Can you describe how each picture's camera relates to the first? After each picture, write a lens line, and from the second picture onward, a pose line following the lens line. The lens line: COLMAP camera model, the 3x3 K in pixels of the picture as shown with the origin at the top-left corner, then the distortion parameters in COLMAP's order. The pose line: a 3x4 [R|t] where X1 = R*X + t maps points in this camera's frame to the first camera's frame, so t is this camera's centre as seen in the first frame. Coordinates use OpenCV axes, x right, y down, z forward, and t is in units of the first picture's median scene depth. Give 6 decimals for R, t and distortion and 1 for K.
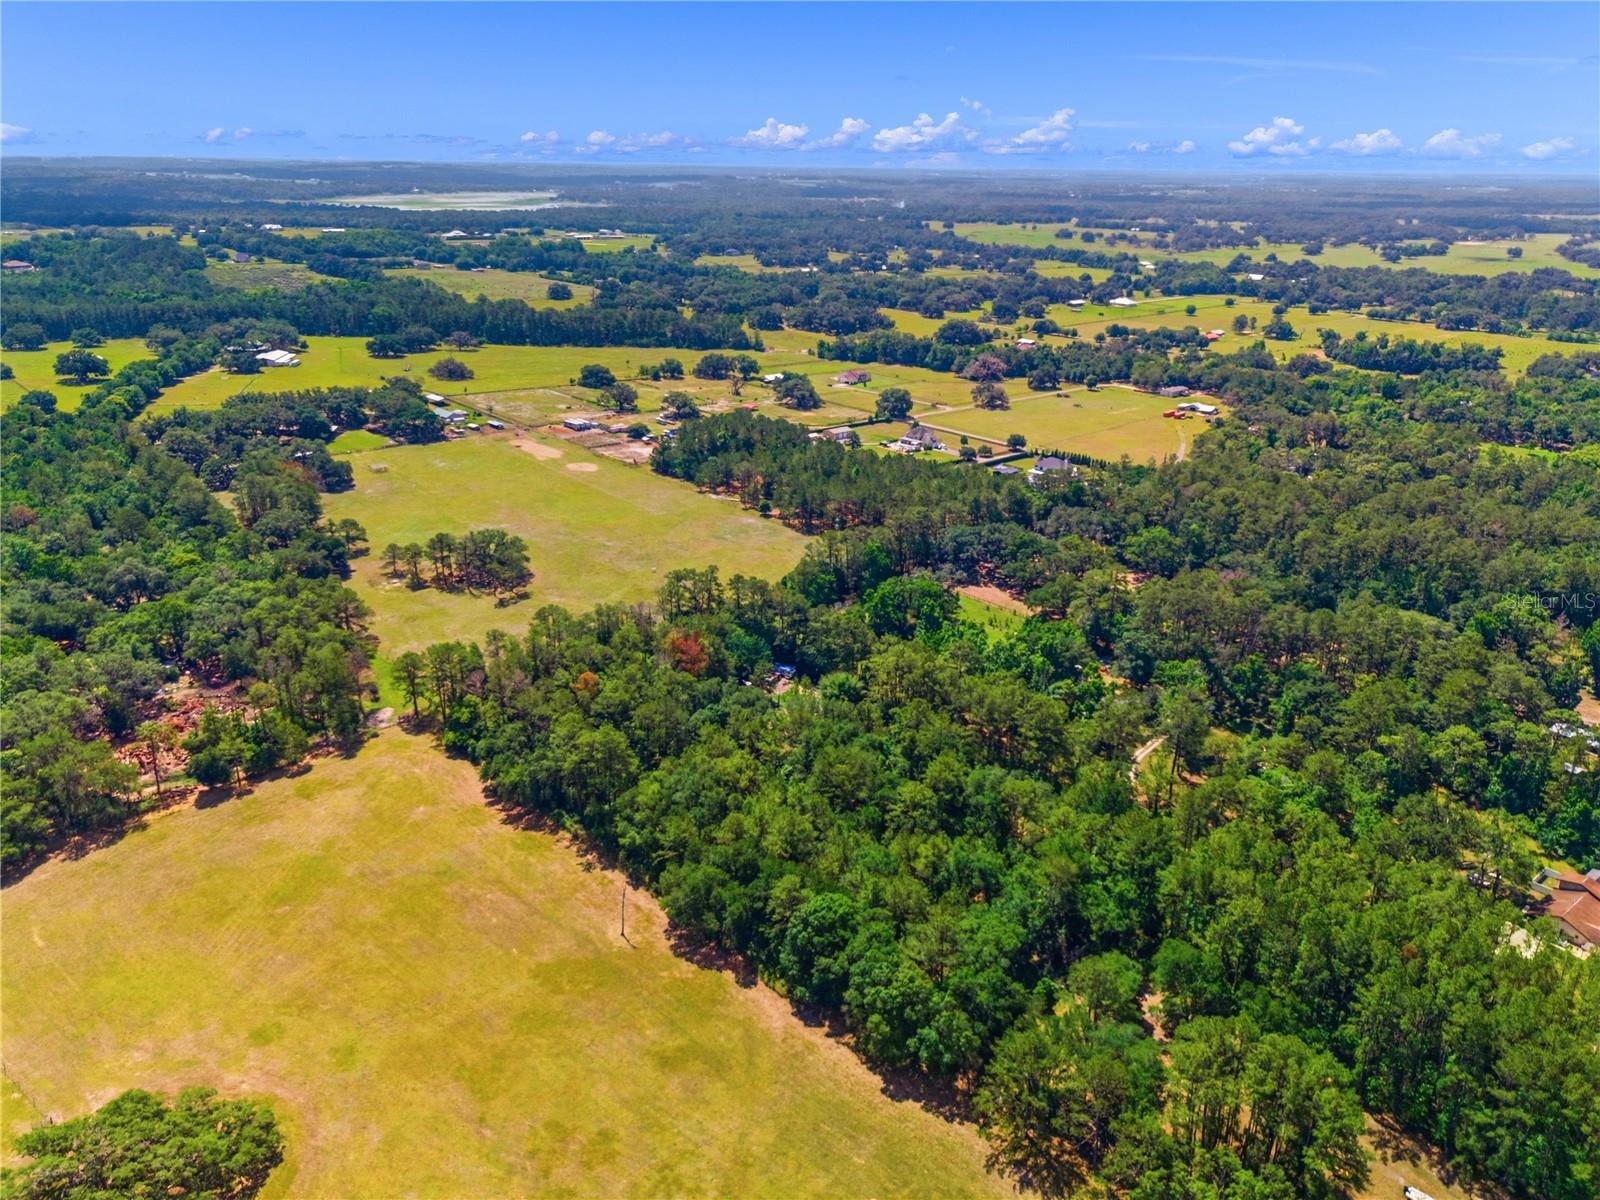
lens RADIAL K [[1175.9, 0, 815.5], [0, 1175.9, 600.6], [0, 0, 1]] dist [0.060631, -0.053905]
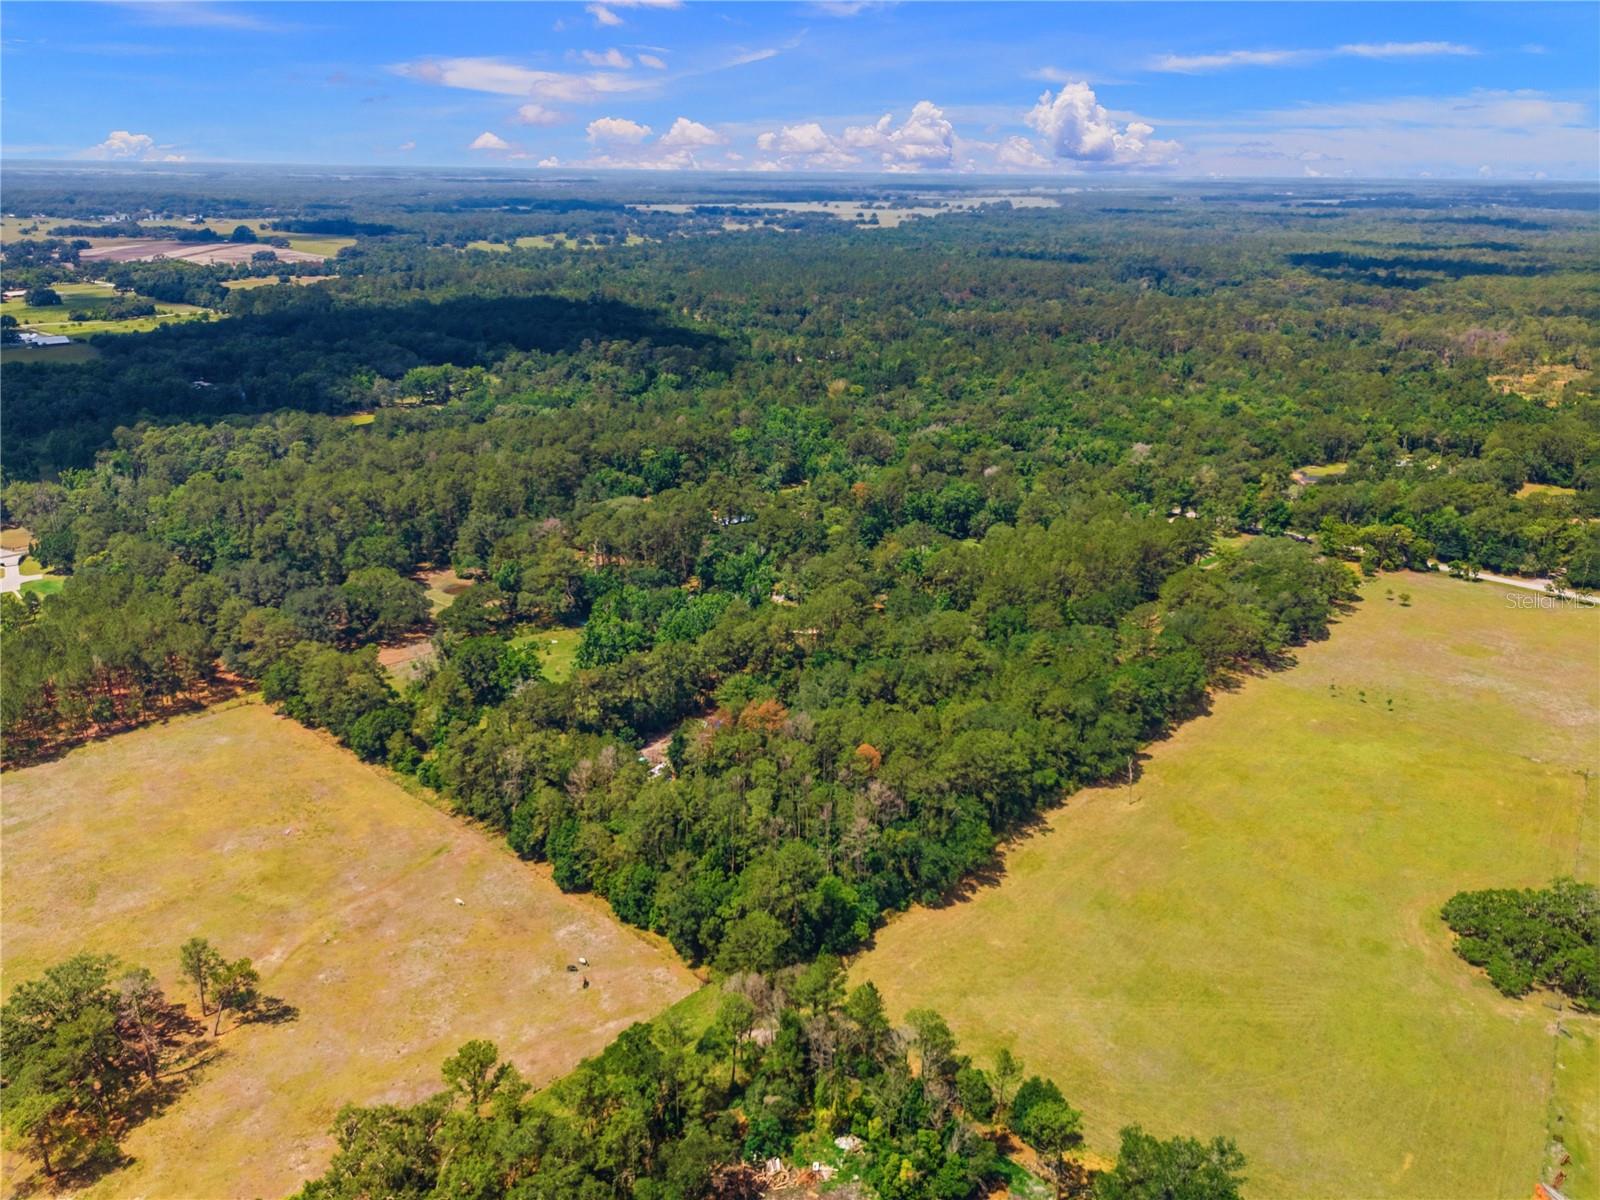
lens RADIAL K [[1175.9, 0, 809.4], [0, 1175.9, 590.1], [0, 0, 1]] dist [0.060631, -0.053905]
pose [[-0.069105, -0.356994, 0.931547, -1.004152], [0.337641, 0.870302, 0.358570, -0.382907], [-0.938735, 0.339308, 0.060394, 0.977696]]
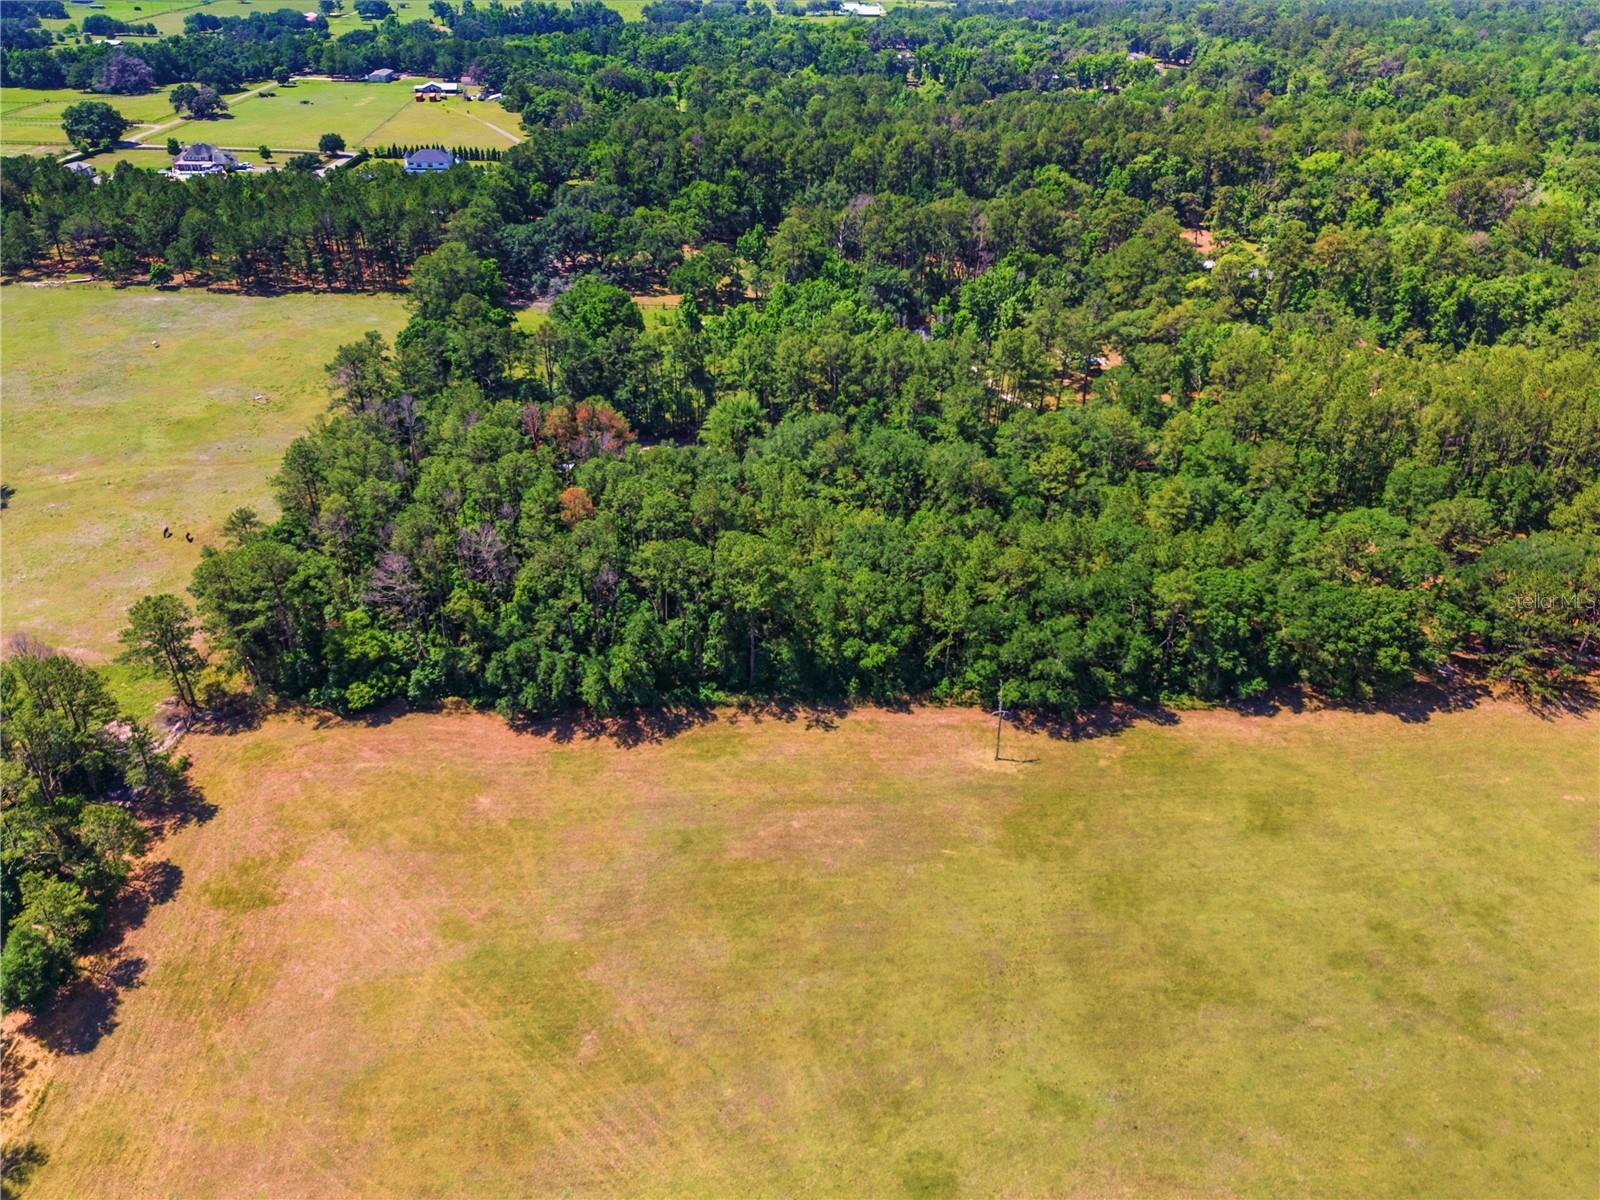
lens RADIAL K [[1175.9, 0, 809.8], [0, 1175.9, 592.5], [0, 0, 1]] dist [0.060631, -0.053905]
pose [[0.655810, -0.400168, 0.640140, -0.544900], [0.264098, 0.915982, 0.302042, -0.042683], [-0.707224, -0.029022, 0.706393, 0.492737]]
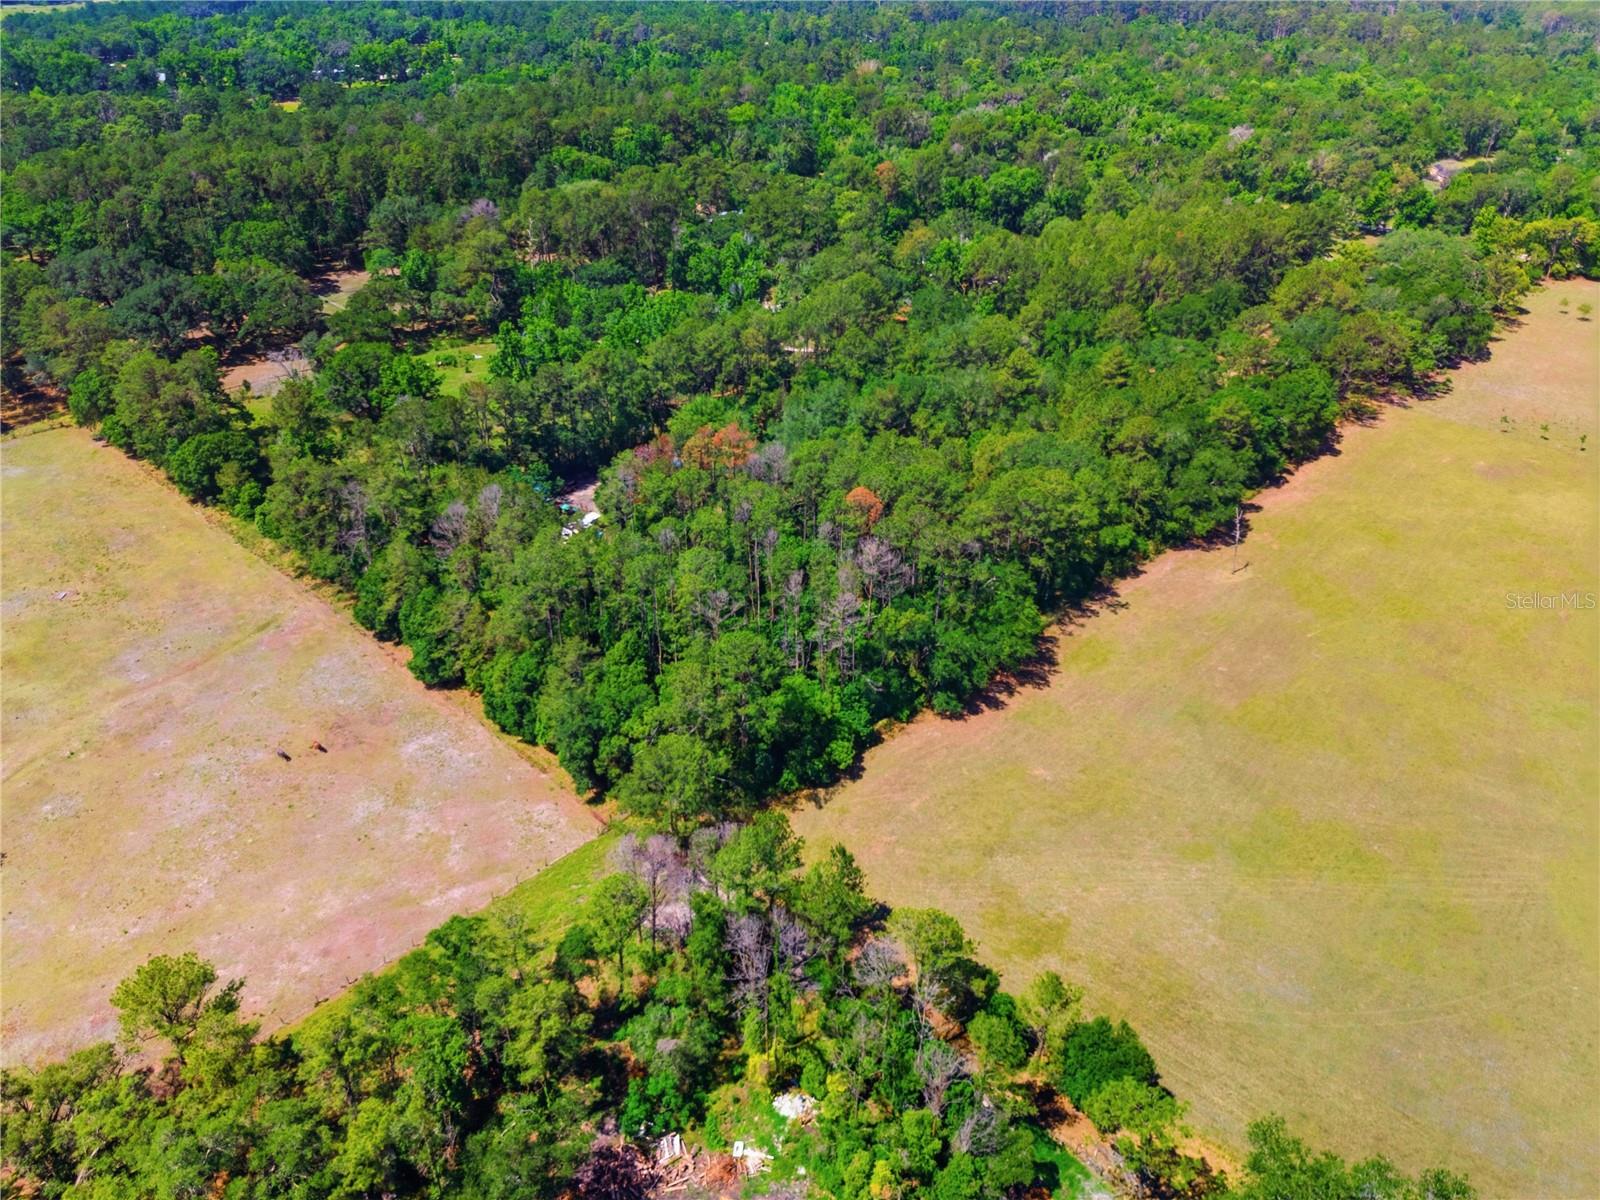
lens RADIAL K [[1175.9, 0, 796.2], [0, 1175.9, 589.2], [0, 0, 1]] dist [0.060631, -0.053905]
pose [[-0.026926, -0.539122, 0.841797, -0.757557], [0.348395, 0.784242, 0.513406, -0.228555], [-0.936961, 0.307102, 0.166711, 0.976983]]
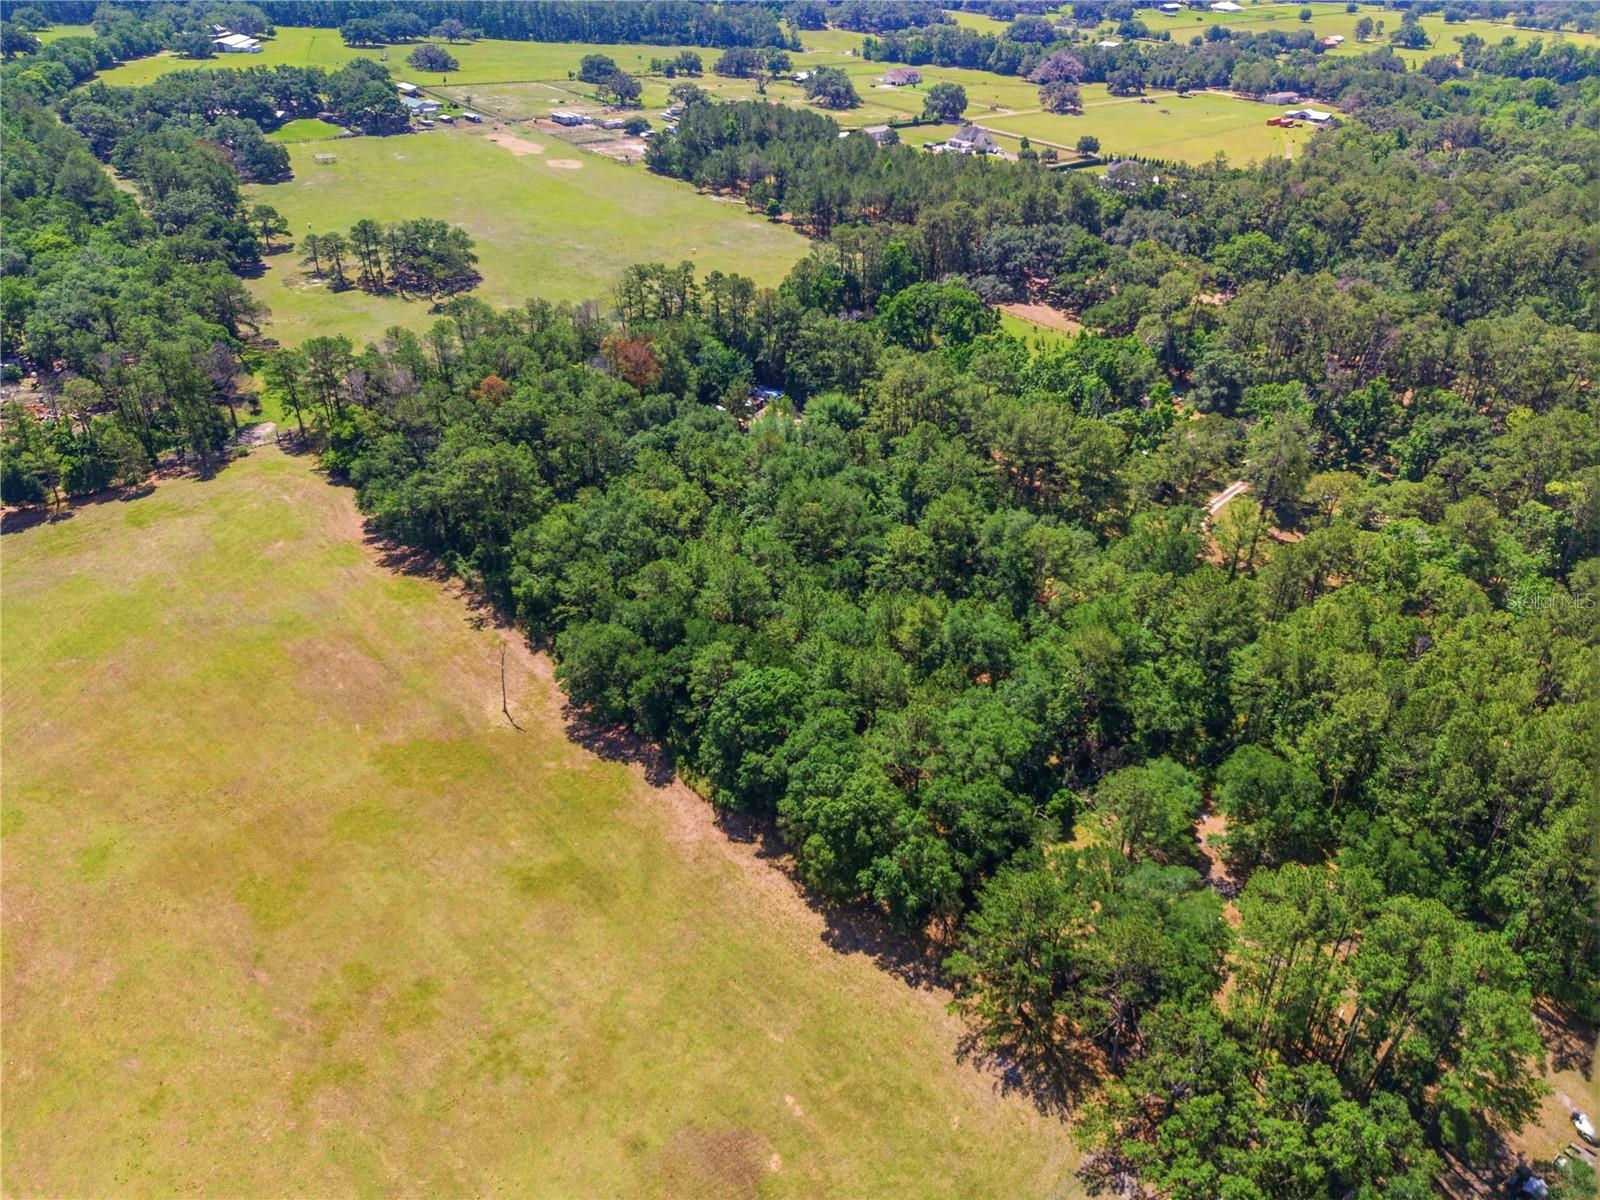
lens RADIAL K [[1175.9, 0, 812.0], [0, 1175.9, 595.0], [0, 0, 1]] dist [0.060631, -0.053905]
pose [[0.998452, 0.029535, -0.047132, 0.055288], [-0.020237, 0.982193, 0.186779, 0.054852], [0.051809, -0.185536, 0.981271, 0.240398]]
